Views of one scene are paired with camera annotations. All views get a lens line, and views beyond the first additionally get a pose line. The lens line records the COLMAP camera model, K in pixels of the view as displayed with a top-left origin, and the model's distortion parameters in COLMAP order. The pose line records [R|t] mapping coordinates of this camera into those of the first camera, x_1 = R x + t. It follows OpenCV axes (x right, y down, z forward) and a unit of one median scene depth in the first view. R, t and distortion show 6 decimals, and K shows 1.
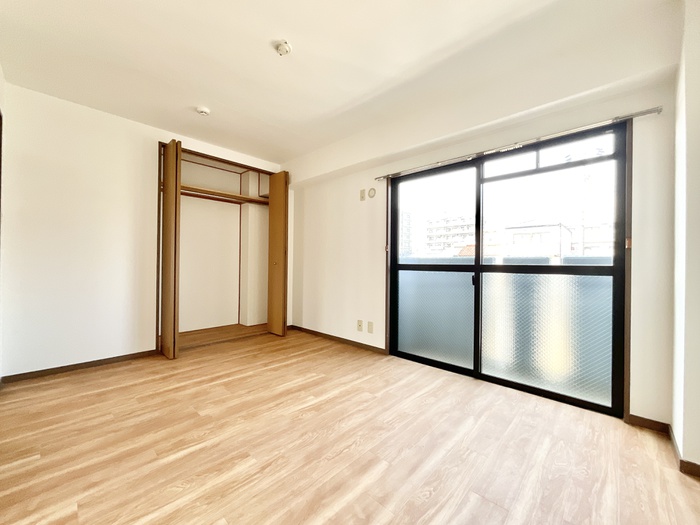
lens RADIAL K [[281.9, 0, 350.0], [0, 281.9, 262.5], [0, 0, 1]] dist [0.001712, 0.000544]
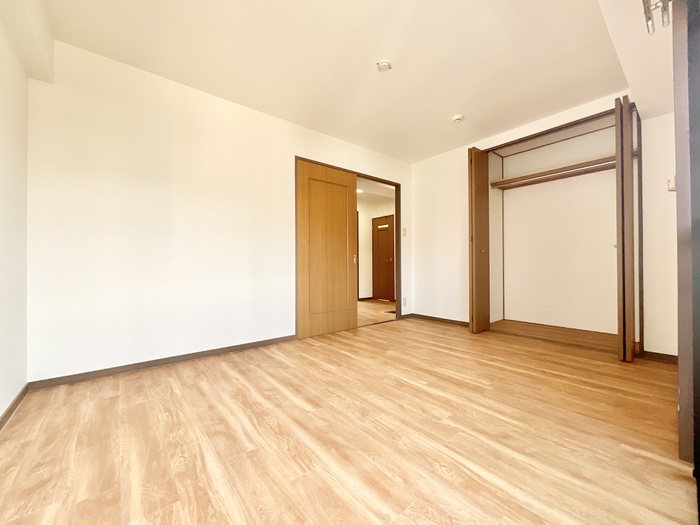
lens RADIAL K [[282.8, 0, 350.0], [0, 282.8, 262.5], [0, 0, 1]] dist [-0.002148, -0.000694]
pose [[-0.126603, -0.021233, -0.991726, 0.835855], [0.008099, 0.999715, -0.022438, 0.094914], [0.991920, -0.010872, -0.126395, 0.870286]]
